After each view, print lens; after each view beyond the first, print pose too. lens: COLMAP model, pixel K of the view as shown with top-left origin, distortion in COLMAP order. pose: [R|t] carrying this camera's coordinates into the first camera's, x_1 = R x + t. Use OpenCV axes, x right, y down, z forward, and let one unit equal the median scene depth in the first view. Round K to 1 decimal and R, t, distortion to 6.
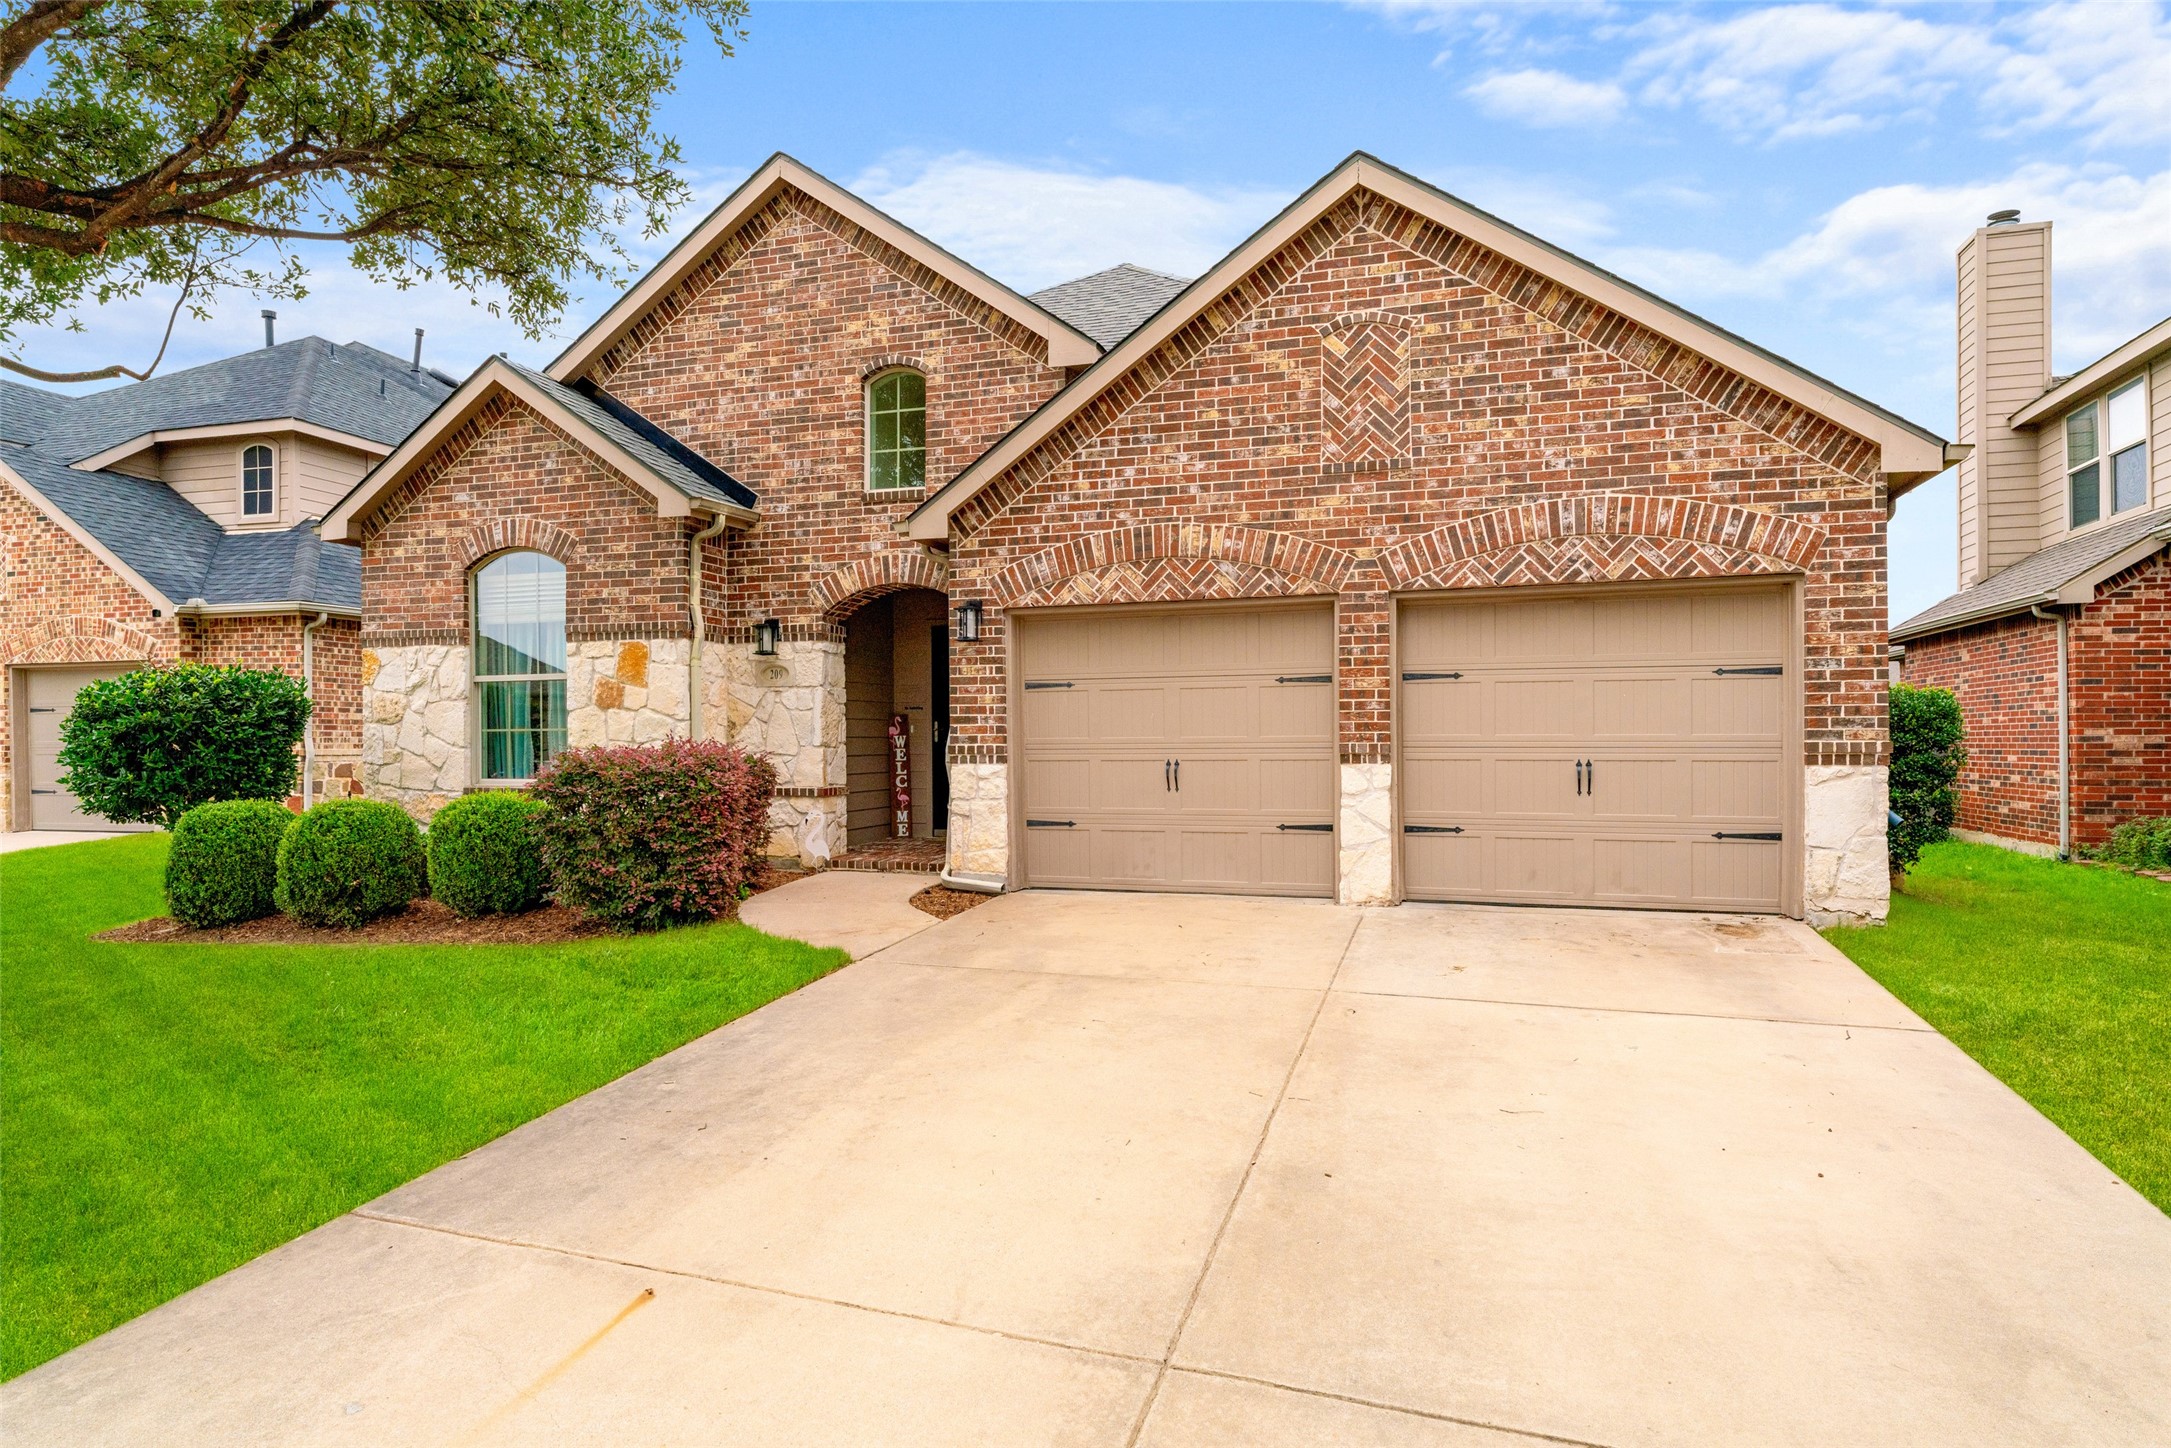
lens RADIAL K [[1242.2, 0, 1071.7], [0, 1242.2, 731.1], [0, 0, 1]] dist [0.001881, -0.001317]
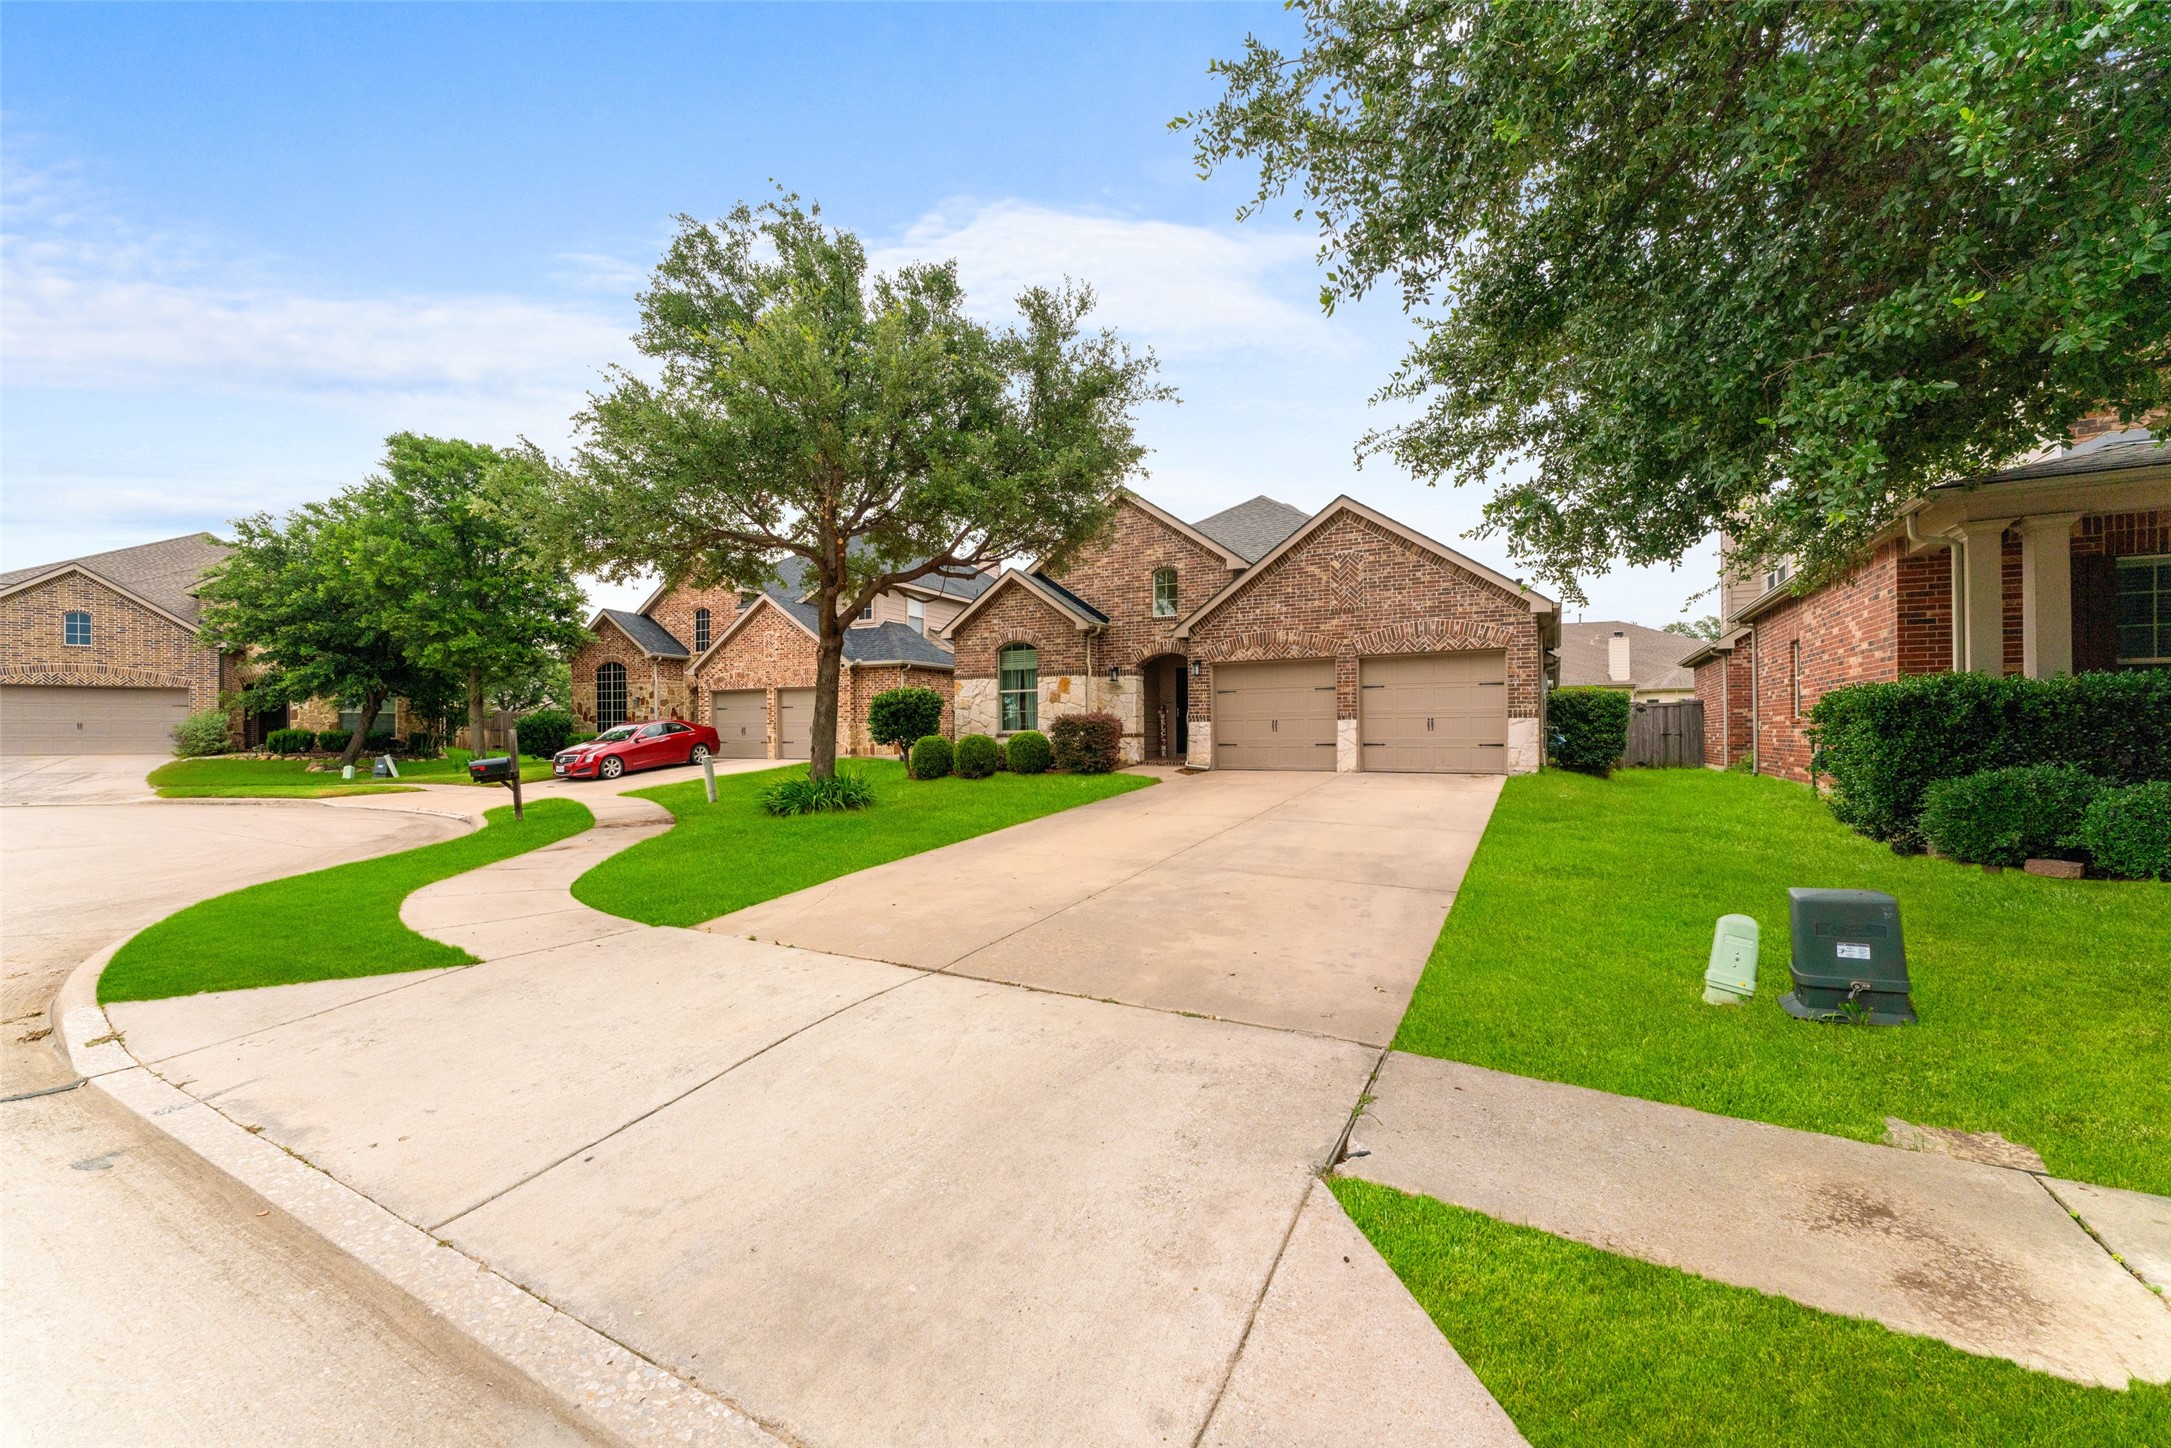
lens RADIAL K [[869.1, 0, 1071.7], [0, 869.1, 730.9], [0, 0, 1]] dist [-0.000760, 0.000197]
pose [[0.982144, -0.000828, -0.188126, 0.004631], [0.001506, 0.999993, 0.003462, 0.036604], [0.188122, -0.003683, 0.982139, -0.816776]]
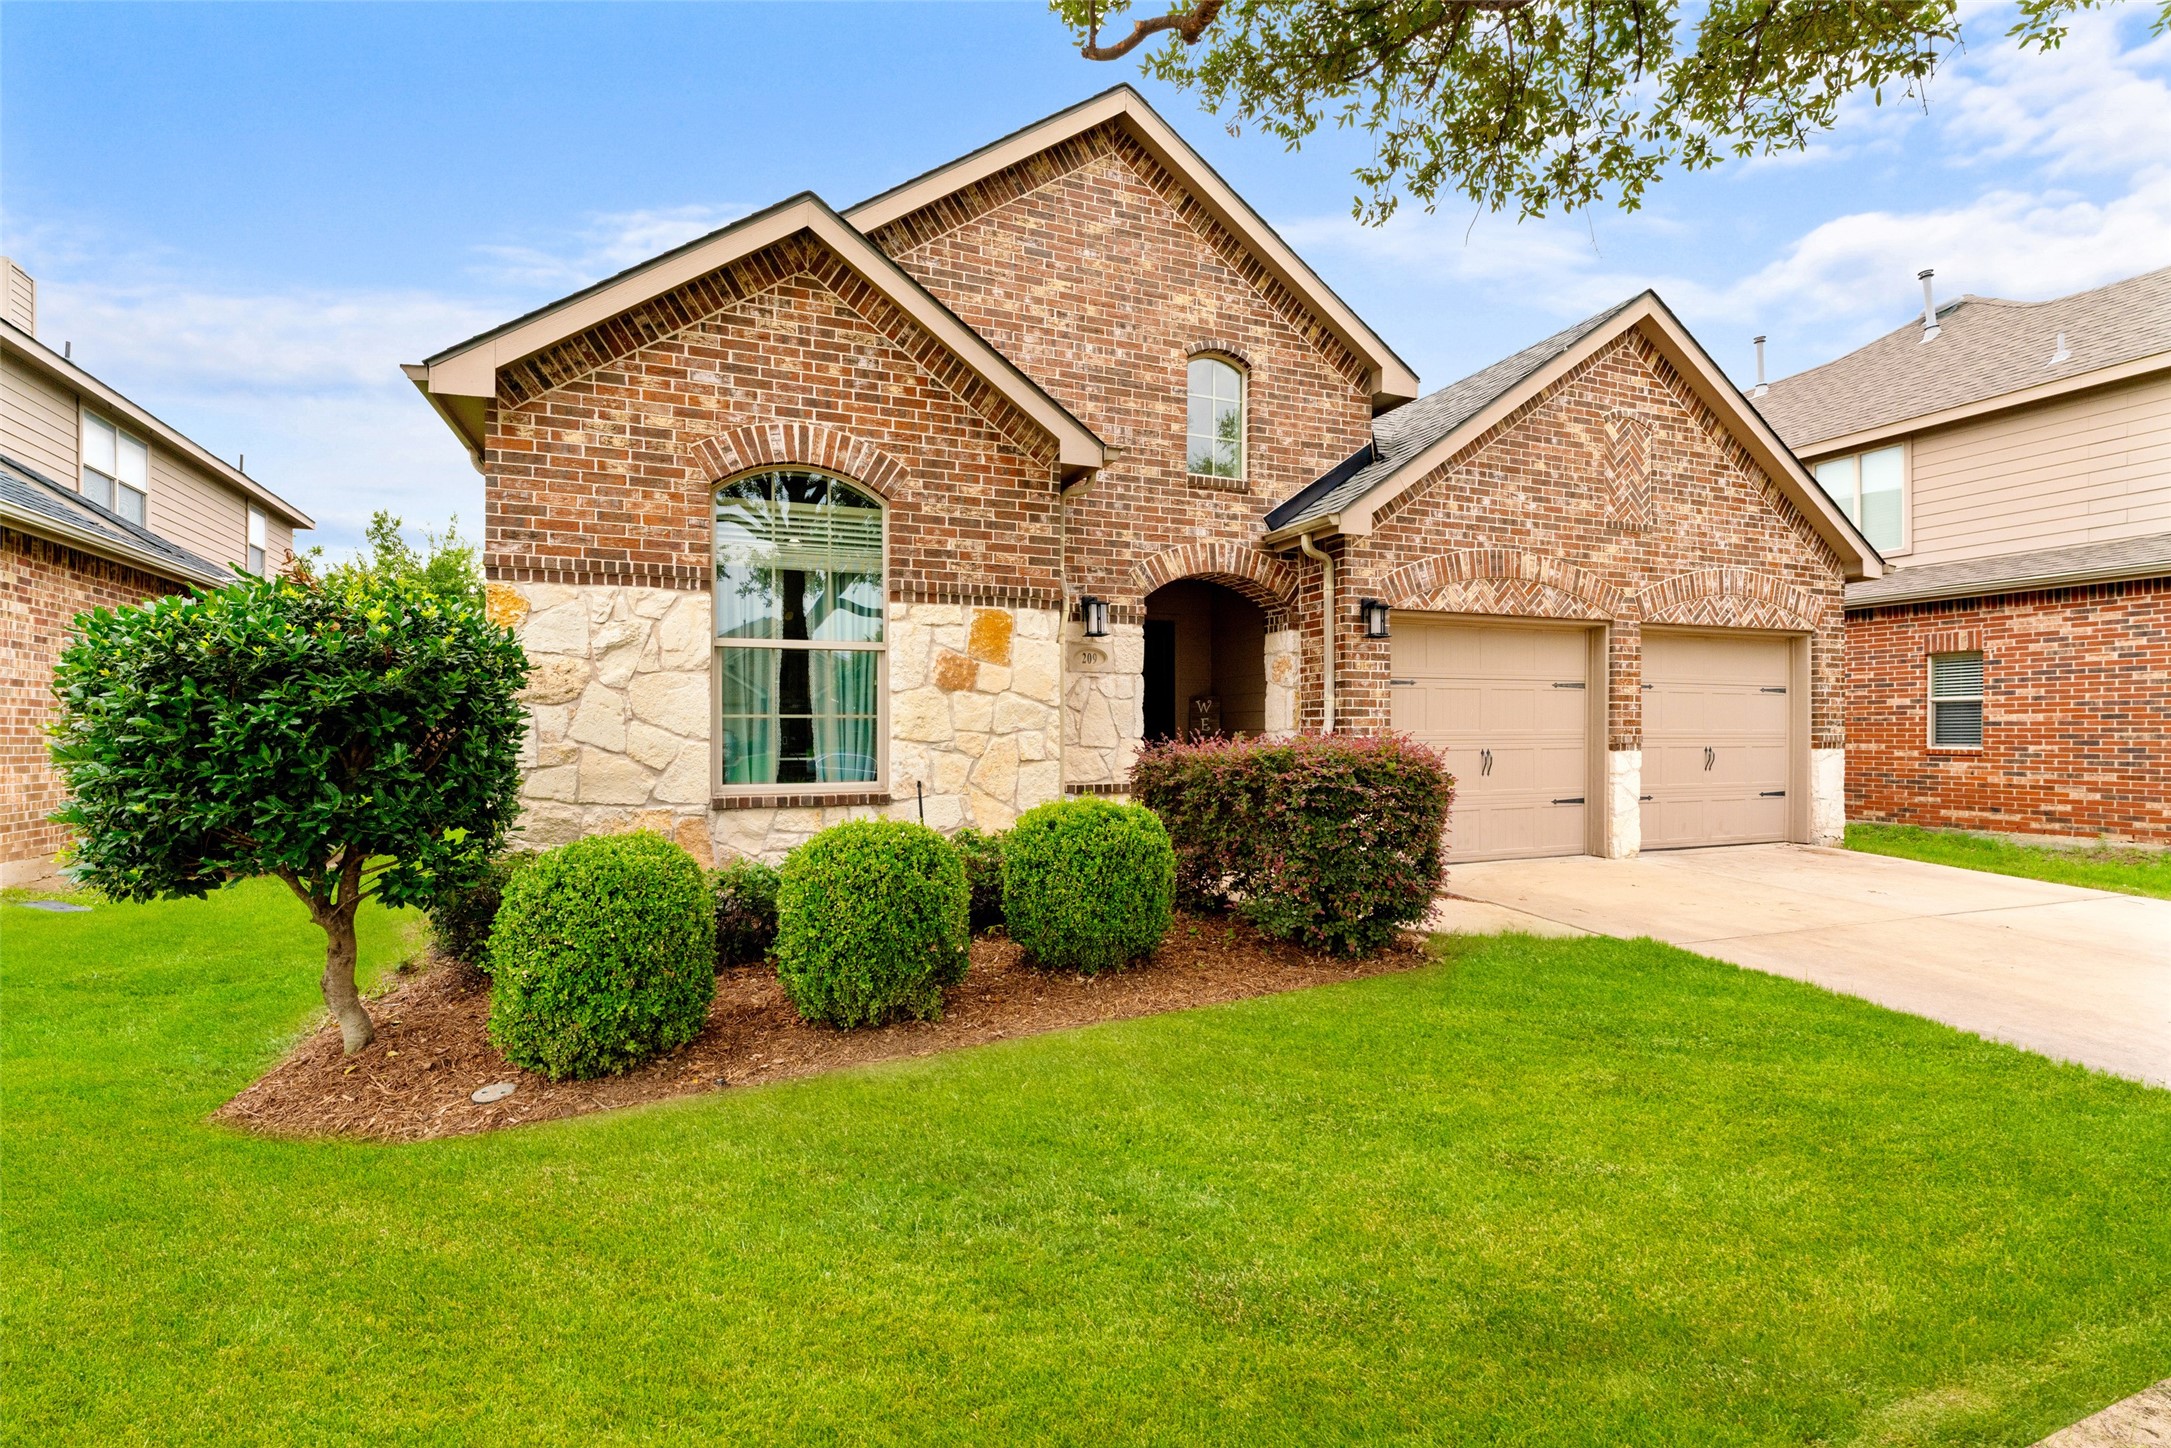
lens RADIAL K [[979.7, 0, 1086.7], [0, 979.7, 728.5], [0, 0, 1]] dist [-0.002983, -0.000744]
pose [[0.759550, 0.006332, 0.650418, -0.750663], [-0.005863, 0.999979, -0.002889, 0.007570], [-0.650422, -0.001619, 0.759571, 0.495807]]
